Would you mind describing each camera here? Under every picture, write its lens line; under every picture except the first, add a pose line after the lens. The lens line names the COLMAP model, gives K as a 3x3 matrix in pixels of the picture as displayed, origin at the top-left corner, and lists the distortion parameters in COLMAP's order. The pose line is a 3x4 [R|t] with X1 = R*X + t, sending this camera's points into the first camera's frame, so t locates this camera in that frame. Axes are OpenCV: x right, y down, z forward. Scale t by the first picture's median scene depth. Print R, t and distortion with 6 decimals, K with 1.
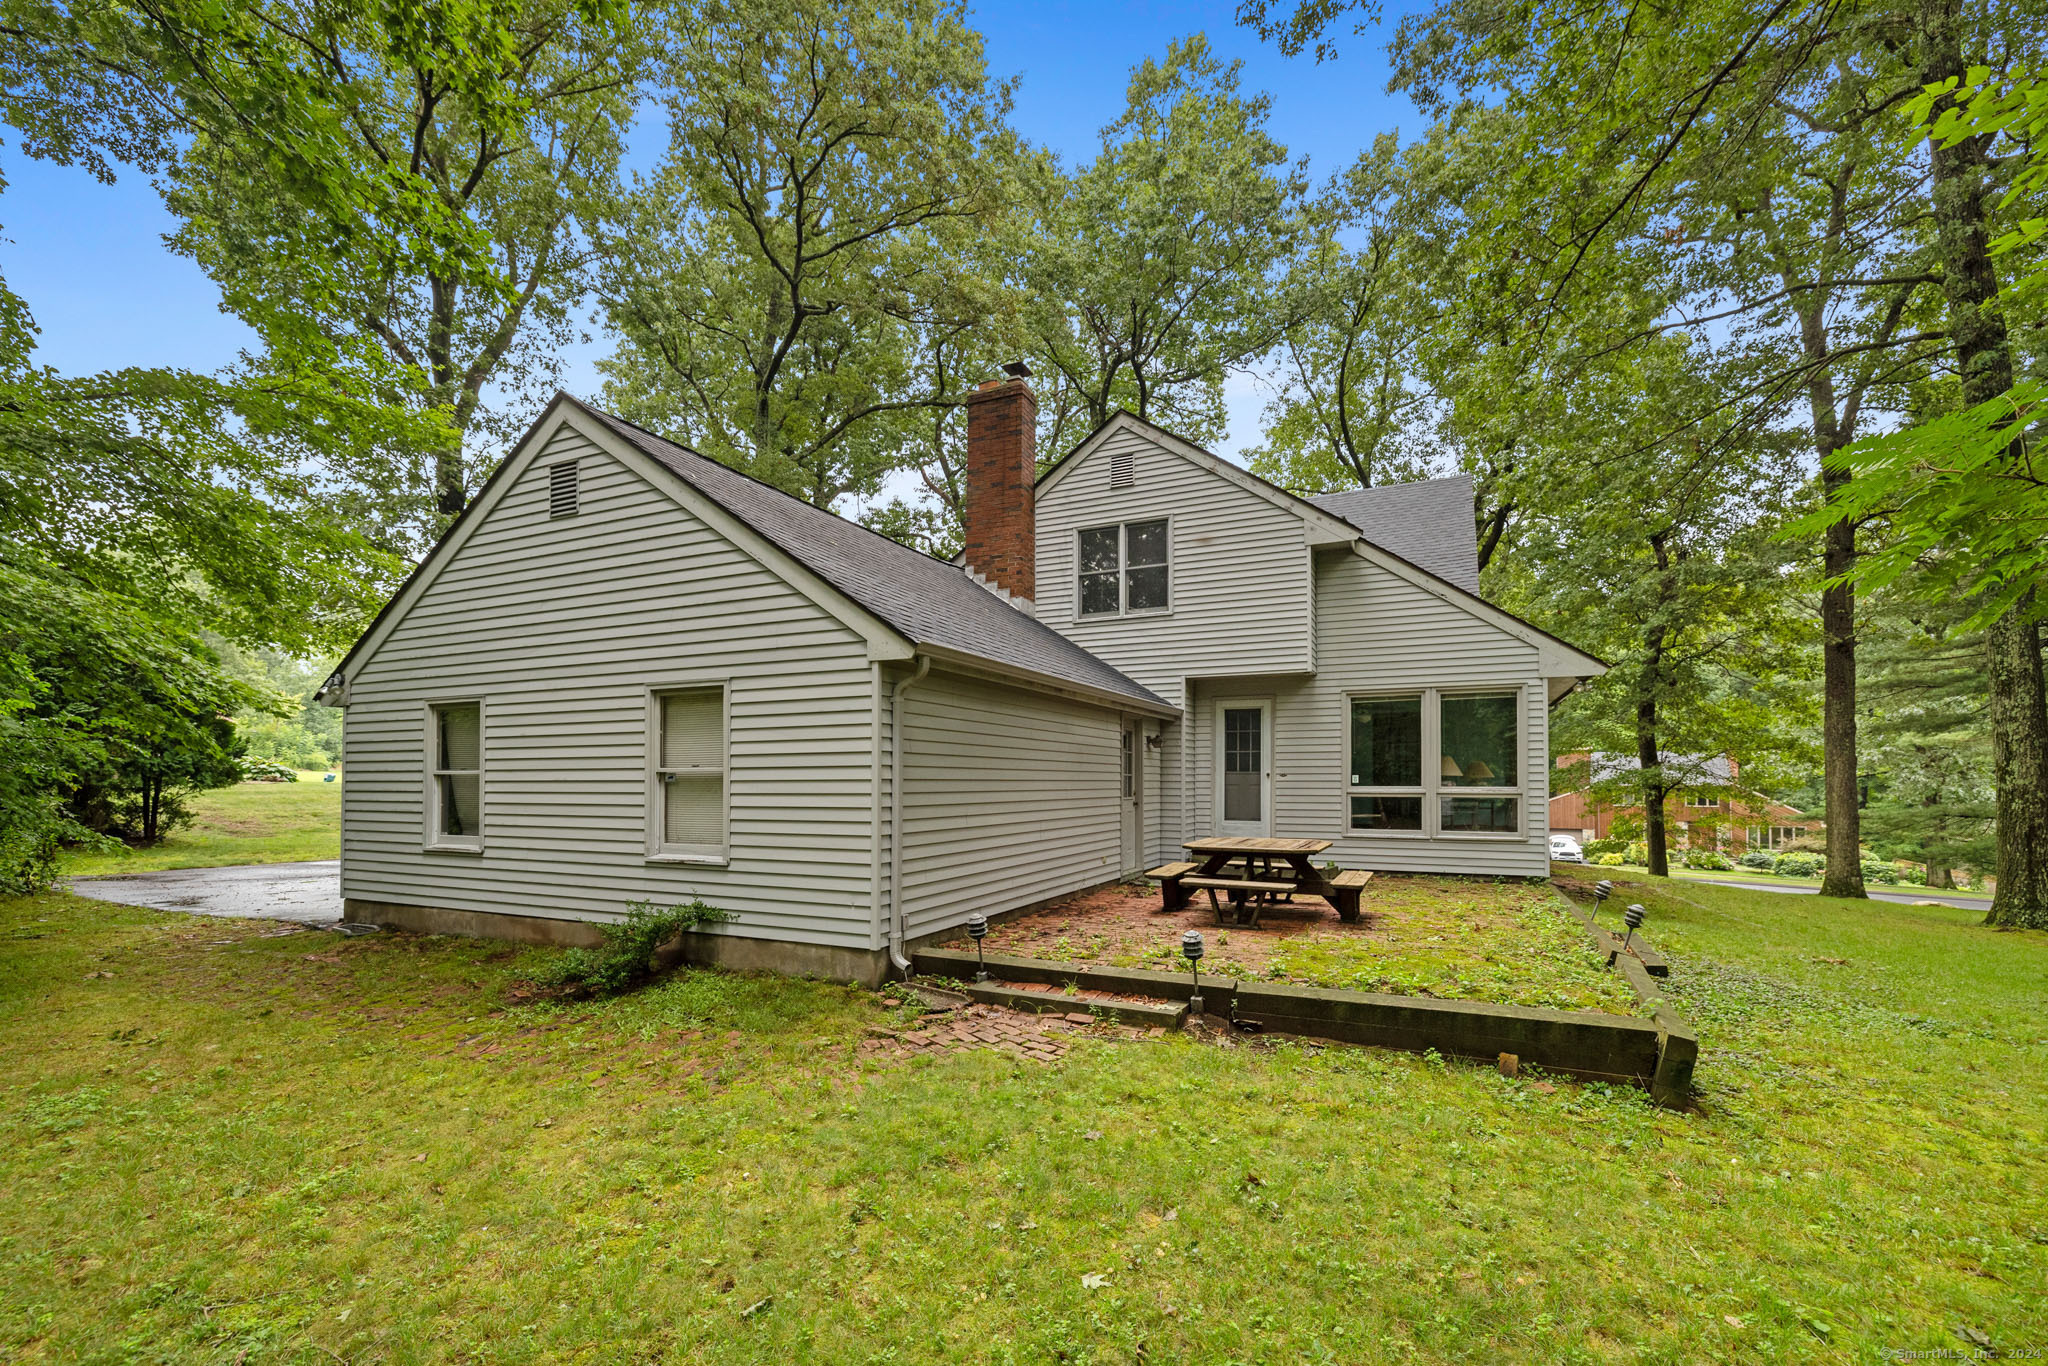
lens RADIAL K [[855.5, 0, 1042.8], [0, 855.5, 767.0], [0, 0, 1]] dist [0.000401, 0.000318]
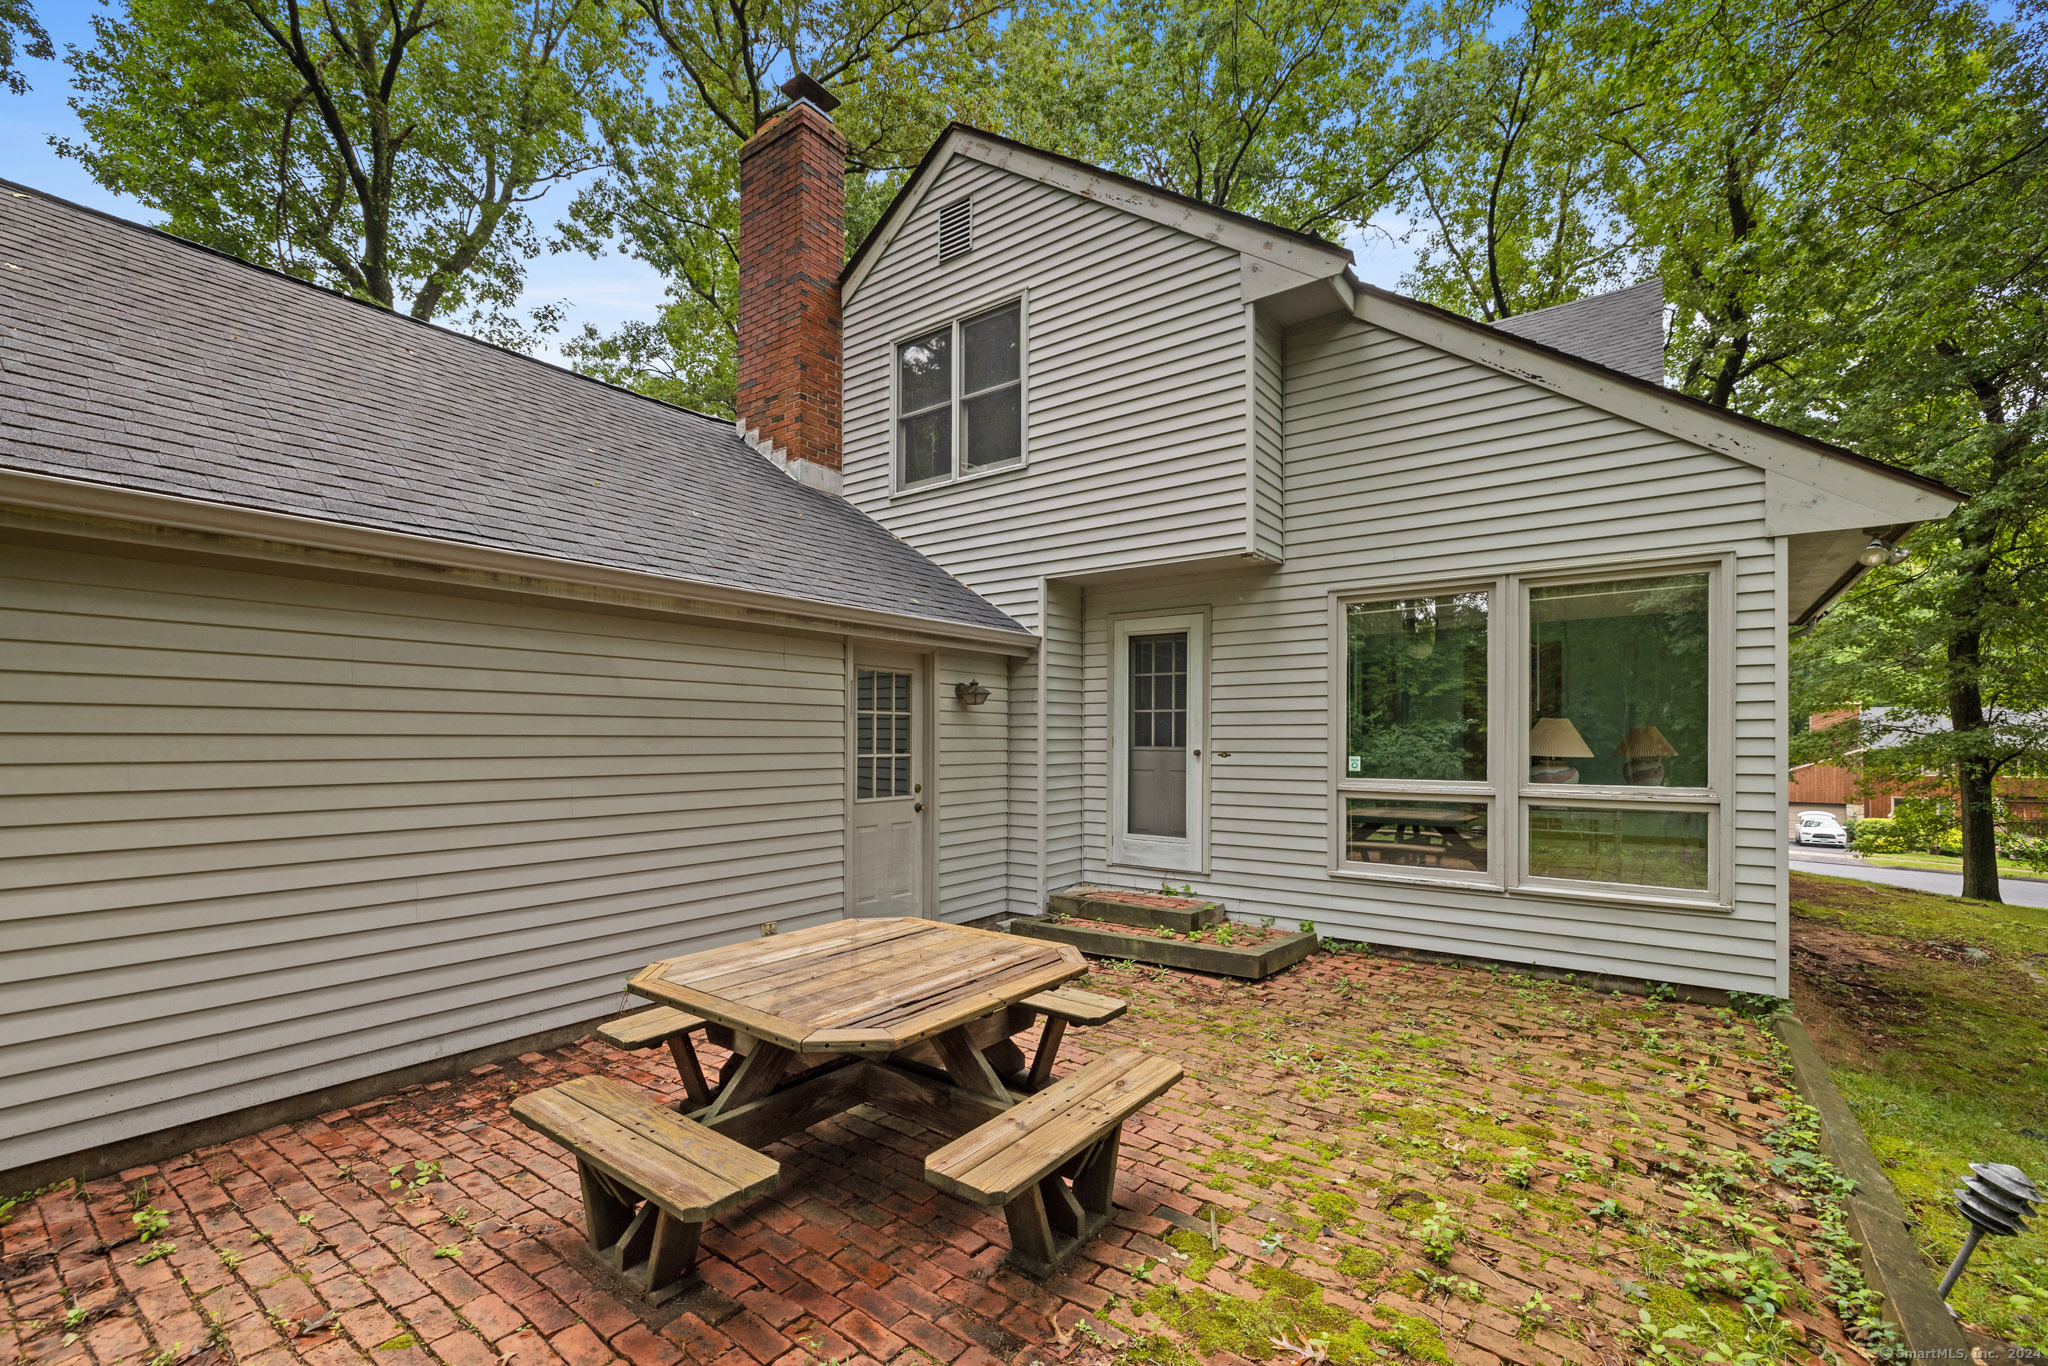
lens RADIAL K [[855.5, 0, 1043.2], [0, 855.5, 738.0], [0, 0, 1]] dist [0.000401, 0.000318]
pose [[0.982145, 0.000720, -0.188125, 0.263075], [0.001946, 0.999900, 0.013984, -0.008289], [0.188116, -0.014100, 0.982046, 0.438479]]
